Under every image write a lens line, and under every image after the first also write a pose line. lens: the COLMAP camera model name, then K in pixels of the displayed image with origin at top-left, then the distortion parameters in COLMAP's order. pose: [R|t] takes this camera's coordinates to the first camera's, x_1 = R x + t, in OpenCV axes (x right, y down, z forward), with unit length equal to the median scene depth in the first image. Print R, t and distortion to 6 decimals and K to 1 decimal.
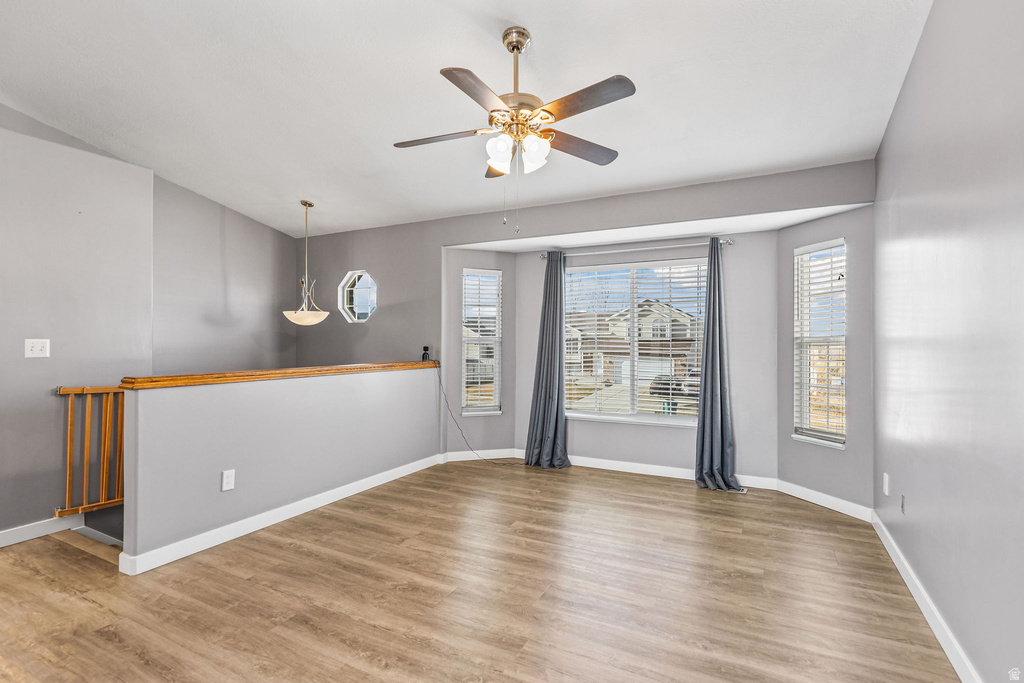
lens RADIAL K [[480.5, 0, 509.9], [0, 480.5, 348.5], [0, 0, 1]] dist [0.015563, -0.000033]
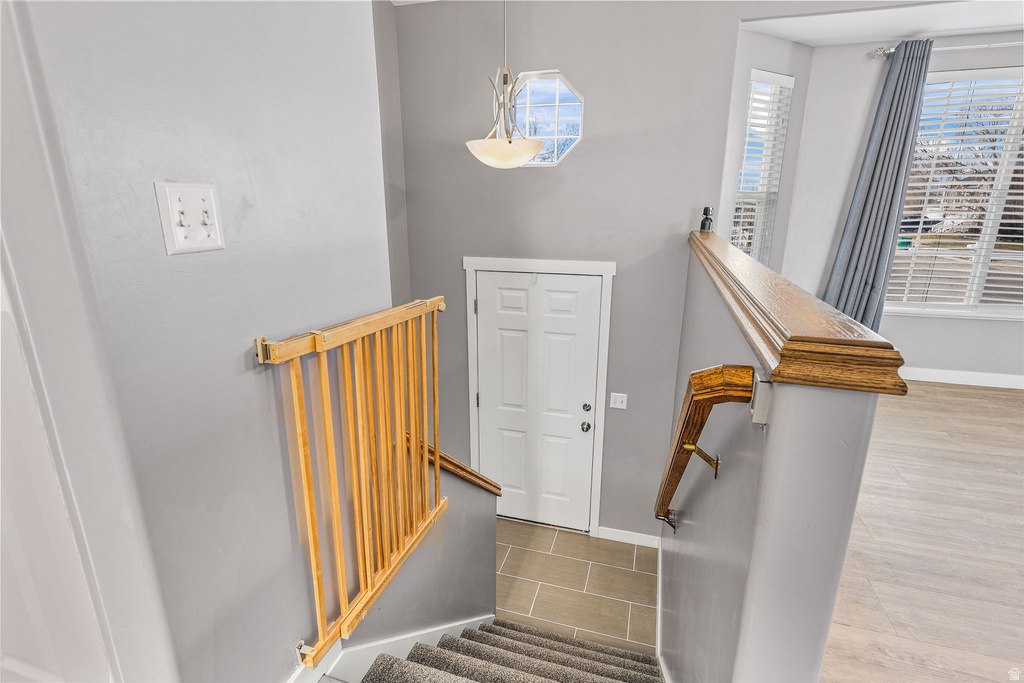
lens RADIAL K [[483.3, 0, 504.6], [0, 483.3, 341.0], [0, 0, 1]] dist [0.008037, -0.000254]
pose [[0.980370, -0.056136, 0.189009, -0.567649], [0.004646, 0.964925, 0.262483, -0.002783], [-0.197114, -0.256453, 0.946244, 0.456521]]
